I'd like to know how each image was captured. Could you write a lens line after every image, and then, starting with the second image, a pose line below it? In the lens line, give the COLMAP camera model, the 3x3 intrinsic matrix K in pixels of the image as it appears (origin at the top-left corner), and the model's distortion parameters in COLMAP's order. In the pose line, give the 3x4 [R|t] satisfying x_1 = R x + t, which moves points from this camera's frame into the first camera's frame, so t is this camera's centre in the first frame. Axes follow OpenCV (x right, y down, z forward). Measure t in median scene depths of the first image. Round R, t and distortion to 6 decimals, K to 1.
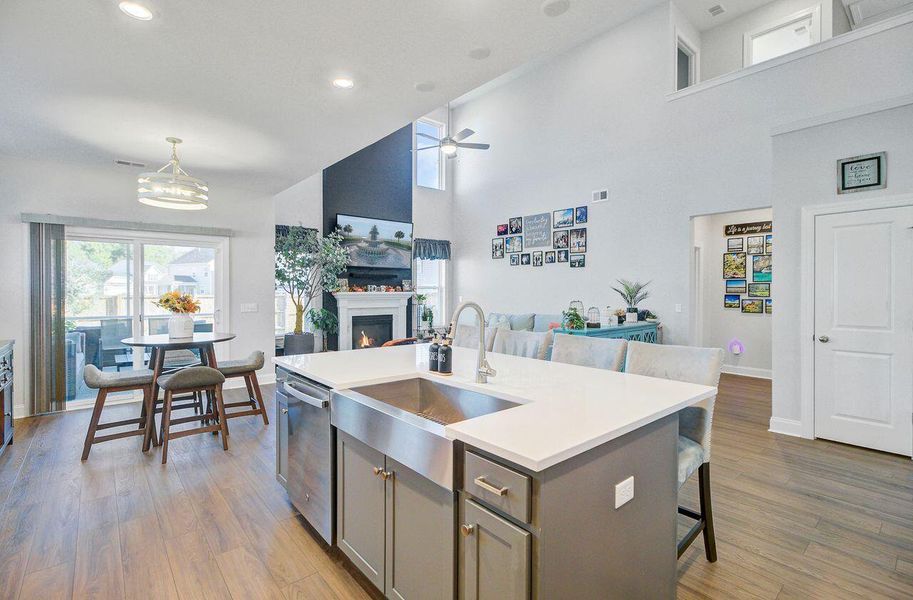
lens RADIAL K [[420.1, 0, 444.8], [0, 420.1, 294.5], [0, 0, 1]] dist [-0.000018, 0.000299]
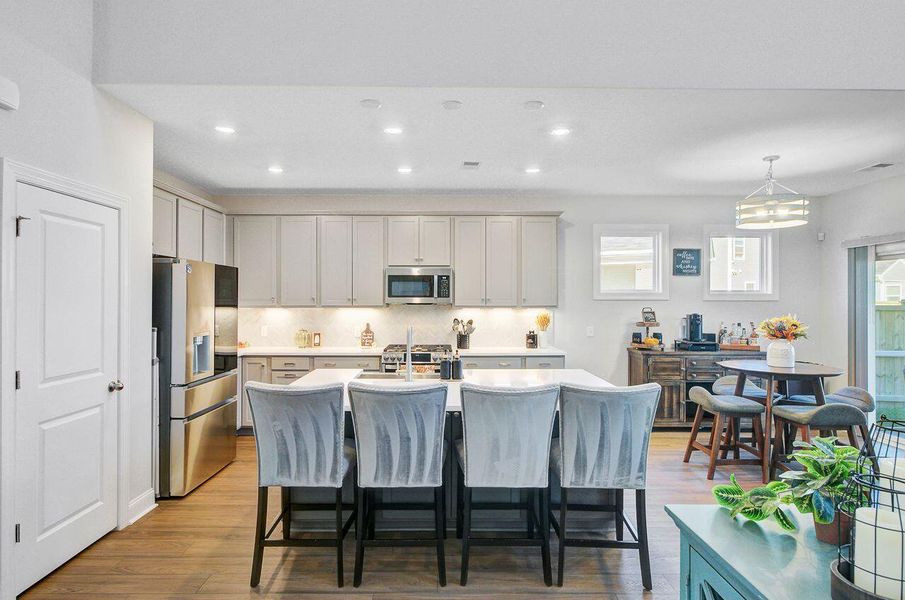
lens RADIAL K [[498.5, 0, 452.5], [0, 498.5, 300.0], [0, 0, 1]] dist [0.002454, 0.000928]
pose [[-0.617315, -0.001393, -0.786715, 0.382620], [-0.013865, 0.999862, 0.009109, -0.024632], [0.786594, 0.016531, -0.617249, 0.608660]]
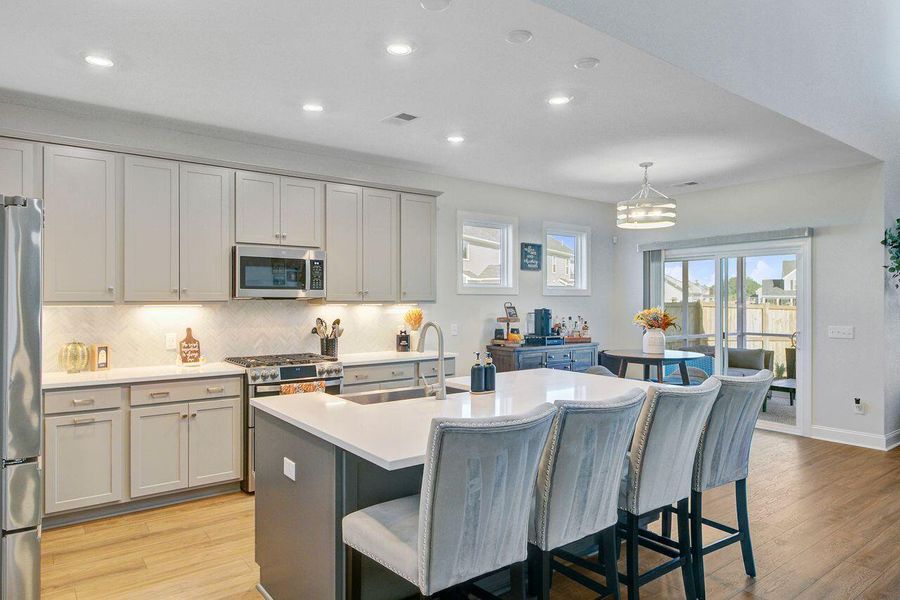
lens RADIAL K [[555.0, 0, 450.0], [0, 555.0, 300.0], [0, 0, 1]] dist [0.001763, 0.000464]
pose [[-0.039523, -0.003366, -0.999213, 0.417625], [-0.012454, 0.999918, -0.002875, -0.009408], [0.999141, 0.012331, -0.039562, 0.302173]]
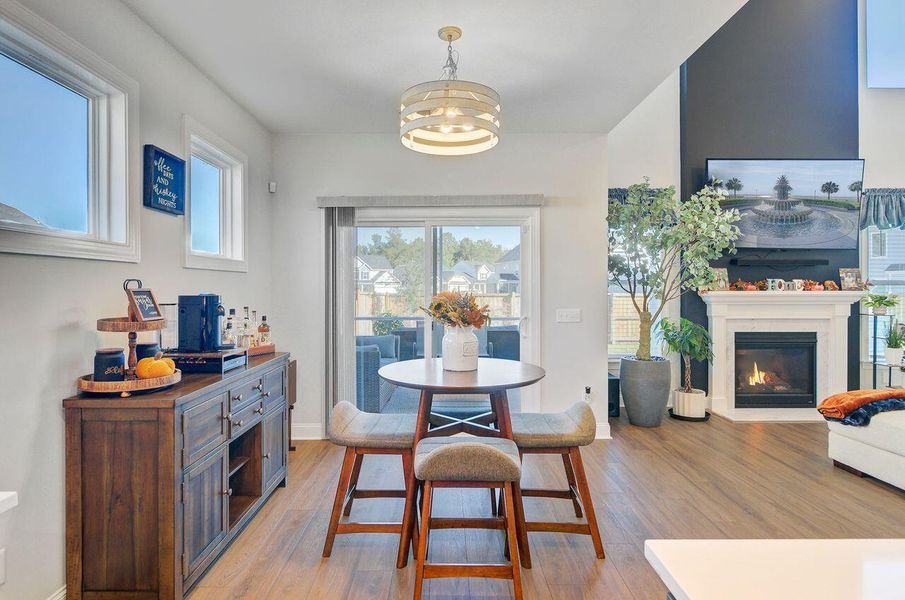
lens RADIAL K [[477.6, 0, 445.8], [0, 477.6, 286.0], [0, 0, 1]] dist [0.004967, 0.000819]
pose [[0.771018, -0.004333, -0.636799, -0.117214], [-0.005040, 0.999904, -0.012906, -0.002472], [0.636794, 0.013160, 0.770922, 0.255449]]
